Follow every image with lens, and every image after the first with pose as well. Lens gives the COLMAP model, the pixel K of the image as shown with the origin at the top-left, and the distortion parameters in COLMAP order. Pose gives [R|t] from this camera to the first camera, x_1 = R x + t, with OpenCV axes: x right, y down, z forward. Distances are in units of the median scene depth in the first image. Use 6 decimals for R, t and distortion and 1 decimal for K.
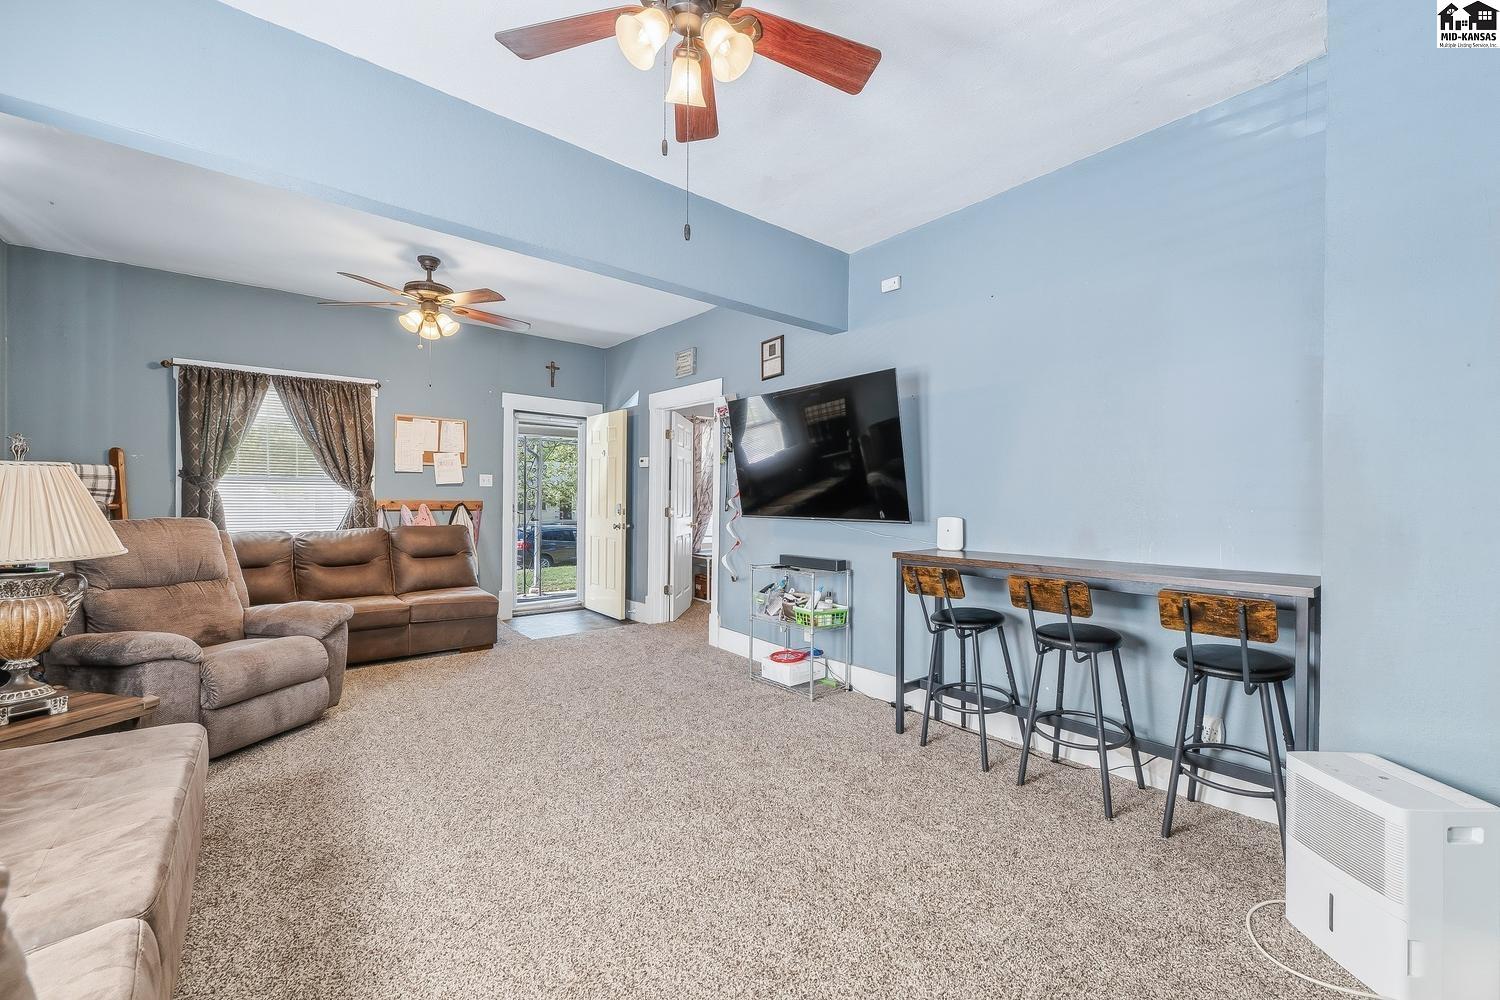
lens RADIAL K [[593.8, 0, 756.2], [0, 593.8, 494.0], [0, 0, 1]] dist [0.000821, -0.000443]
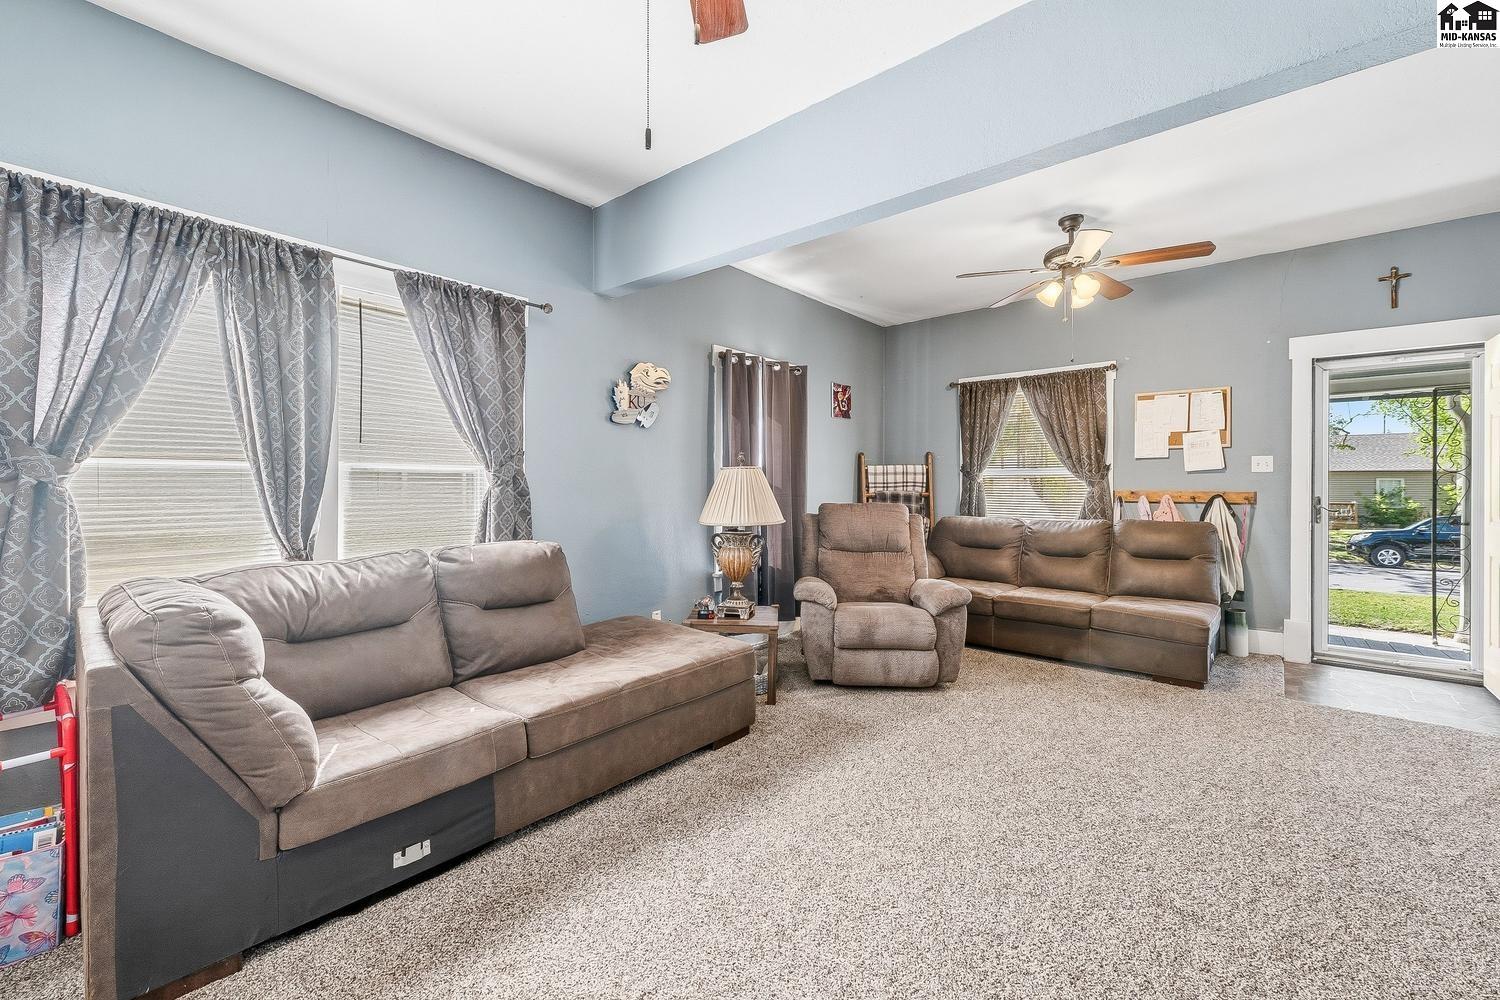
lens RADIAL K [[603.0, 0, 751.3], [0, 603.0, 480.6], [0, 0, 1]] dist [0.000693, -0.000051]
pose [[0.179554, -0.013698, -0.983653, 0.200263], [0.006798, 0.999896, -0.012684, 0.003249], [0.983725, -0.004410, 0.179628, 0.302386]]
